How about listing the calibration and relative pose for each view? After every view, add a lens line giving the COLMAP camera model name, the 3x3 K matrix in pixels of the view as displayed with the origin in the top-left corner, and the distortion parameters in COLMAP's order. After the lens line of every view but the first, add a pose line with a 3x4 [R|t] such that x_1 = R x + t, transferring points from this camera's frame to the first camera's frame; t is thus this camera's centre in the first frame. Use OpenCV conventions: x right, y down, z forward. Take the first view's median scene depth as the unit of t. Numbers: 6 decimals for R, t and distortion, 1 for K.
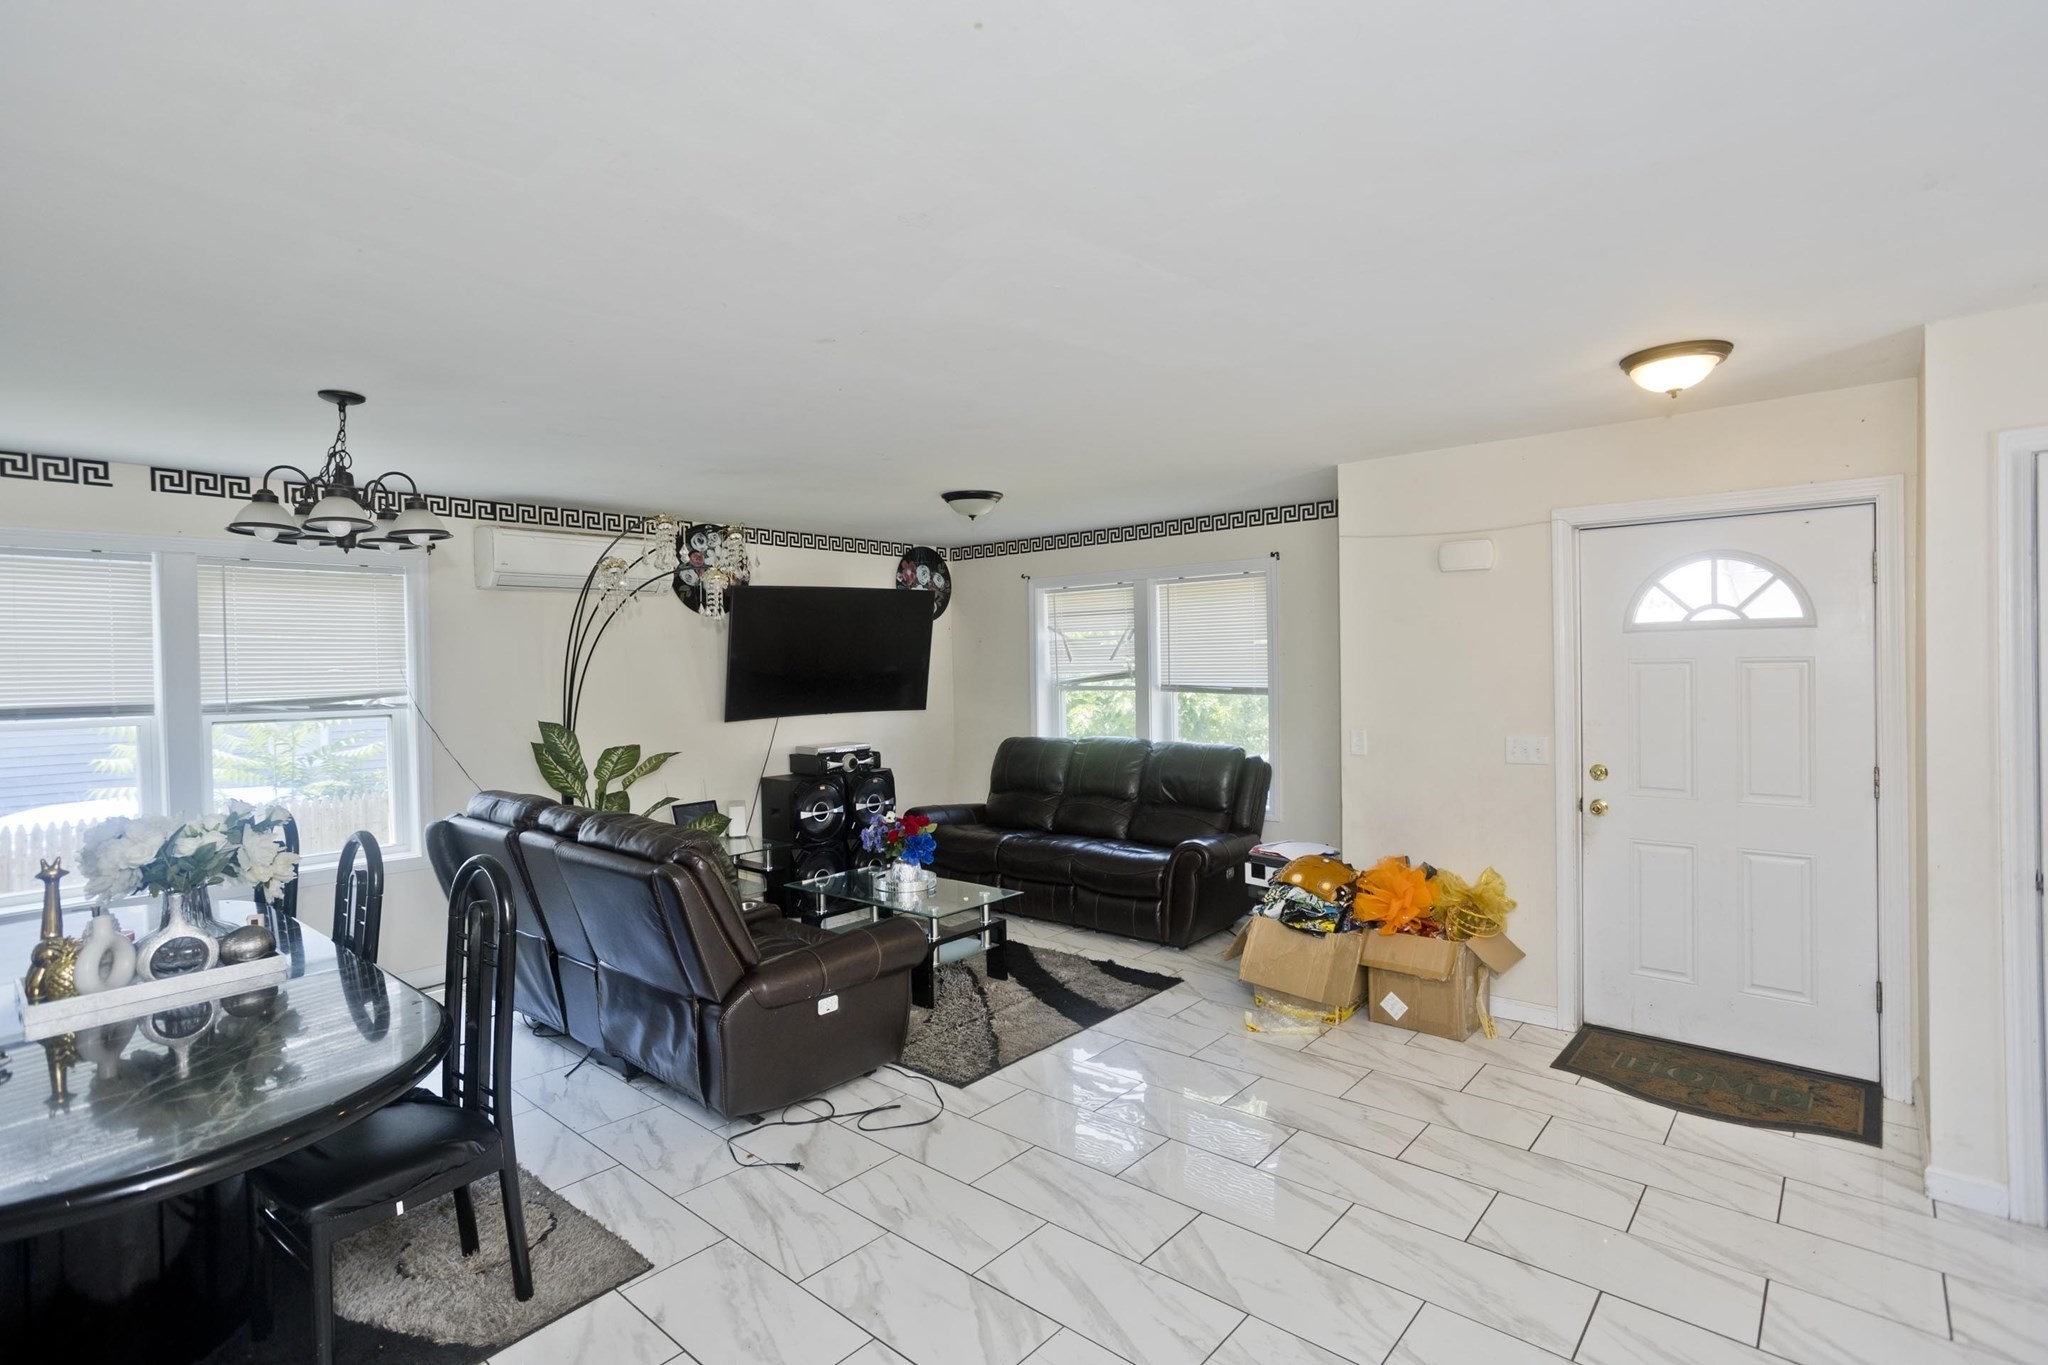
lens RADIAL K [[988.0, 0, 1024.0], [0, 988.0, 682.5], [0, 0, 1]] dist [-0.053492, 0.036504]
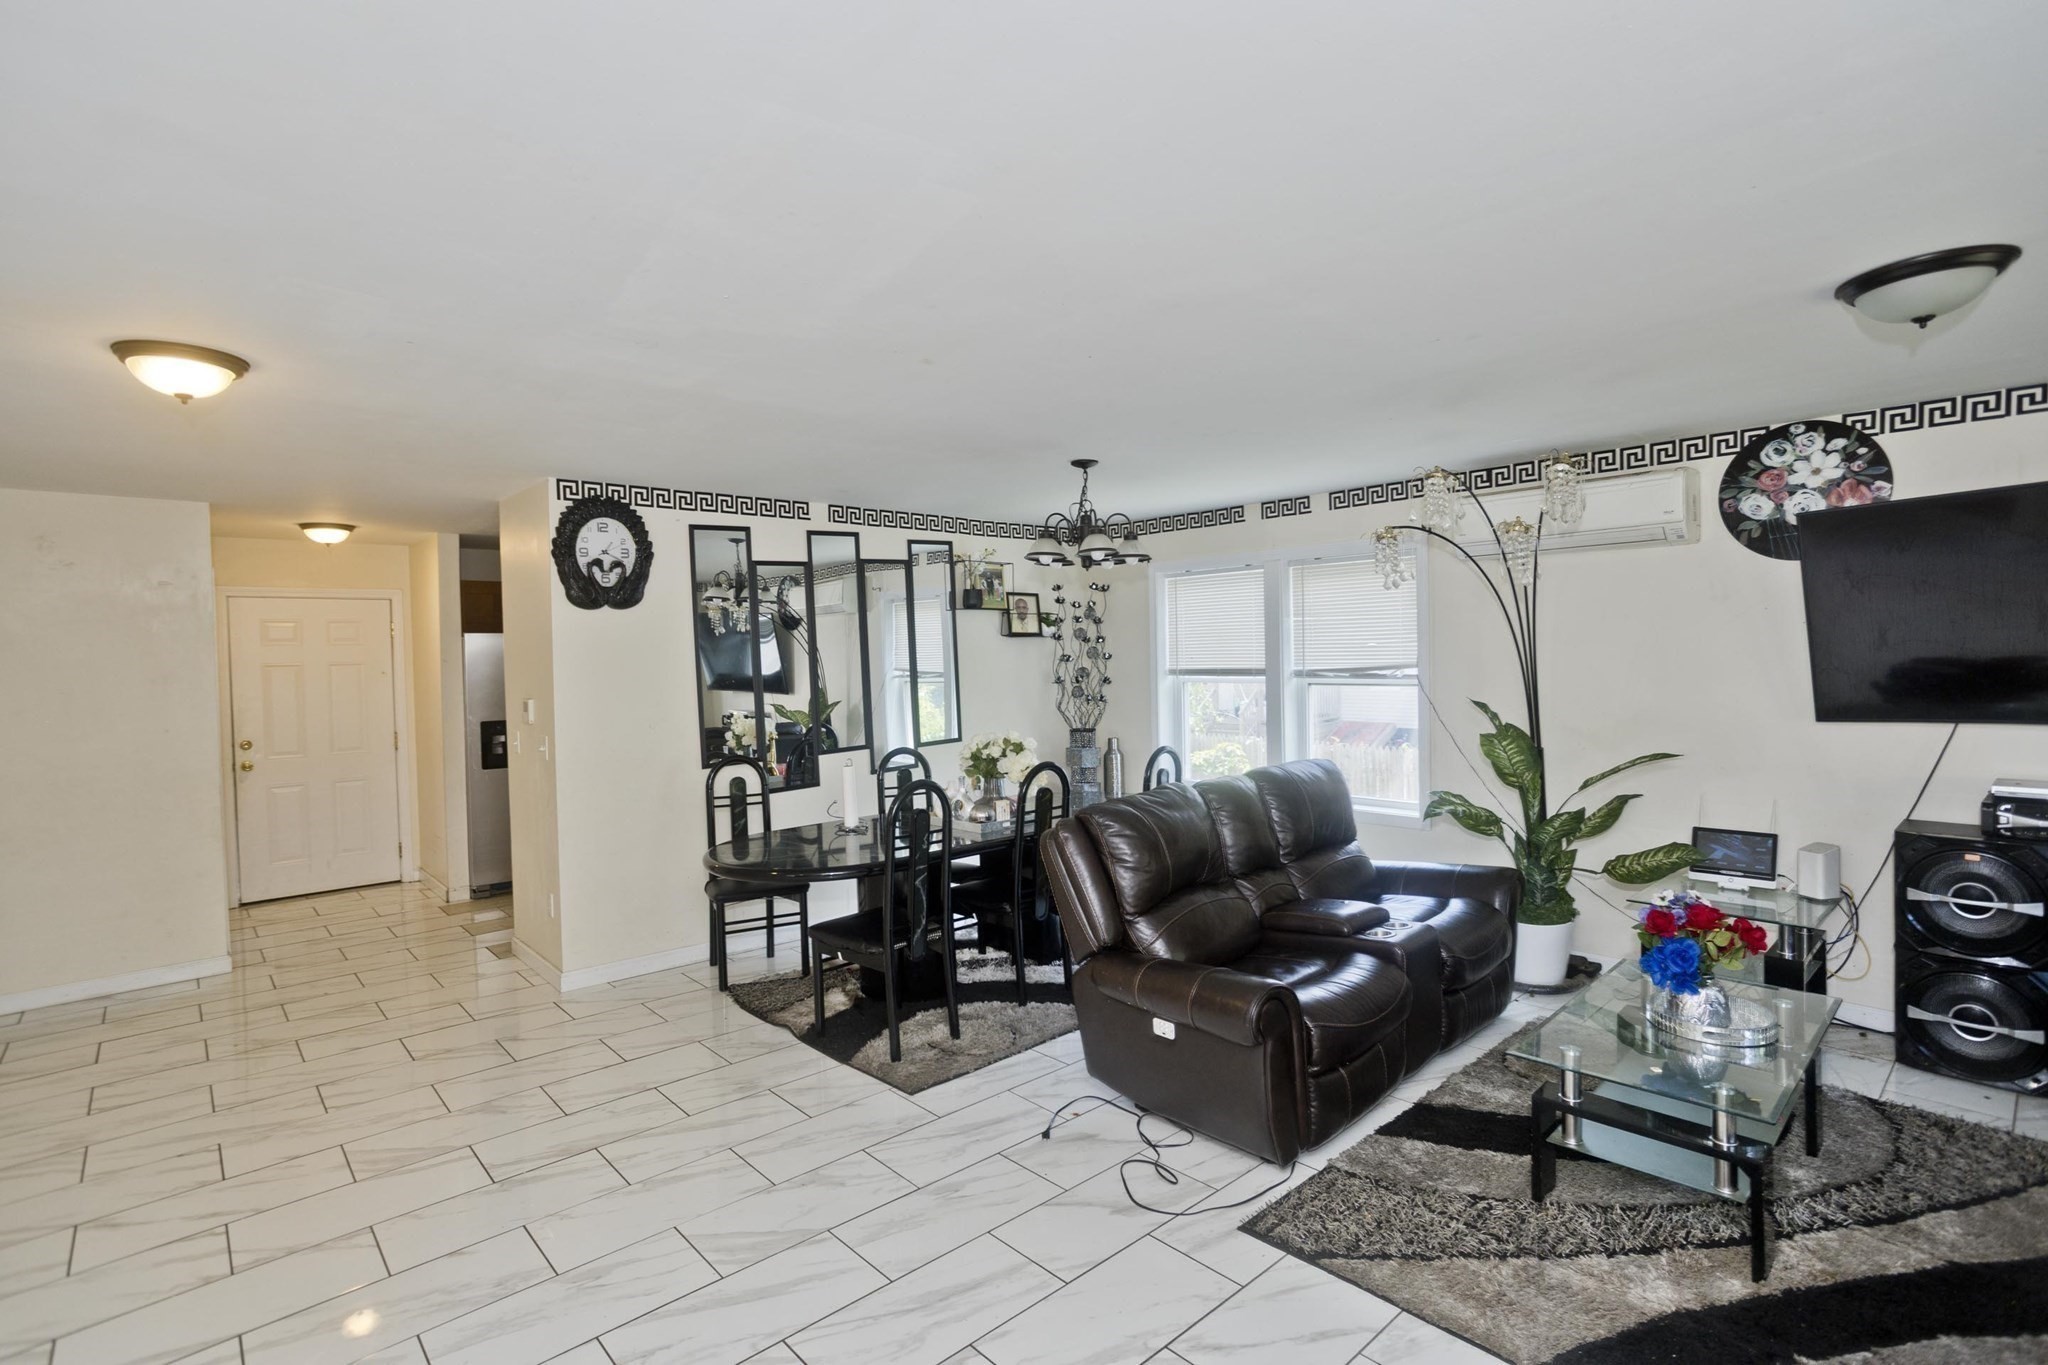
lens RADIAL K [[988.0, 0, 1024.0], [0, 988.0, 682.5], [0, 0, 1]] dist [-0.053492, 0.036504]
pose [[-0.120132, 0.046437, -0.991671, 0.501494], [0.003458, 0.998919, 0.046357, -0.022571], [0.992752, 0.002140, -0.120163, 0.704573]]
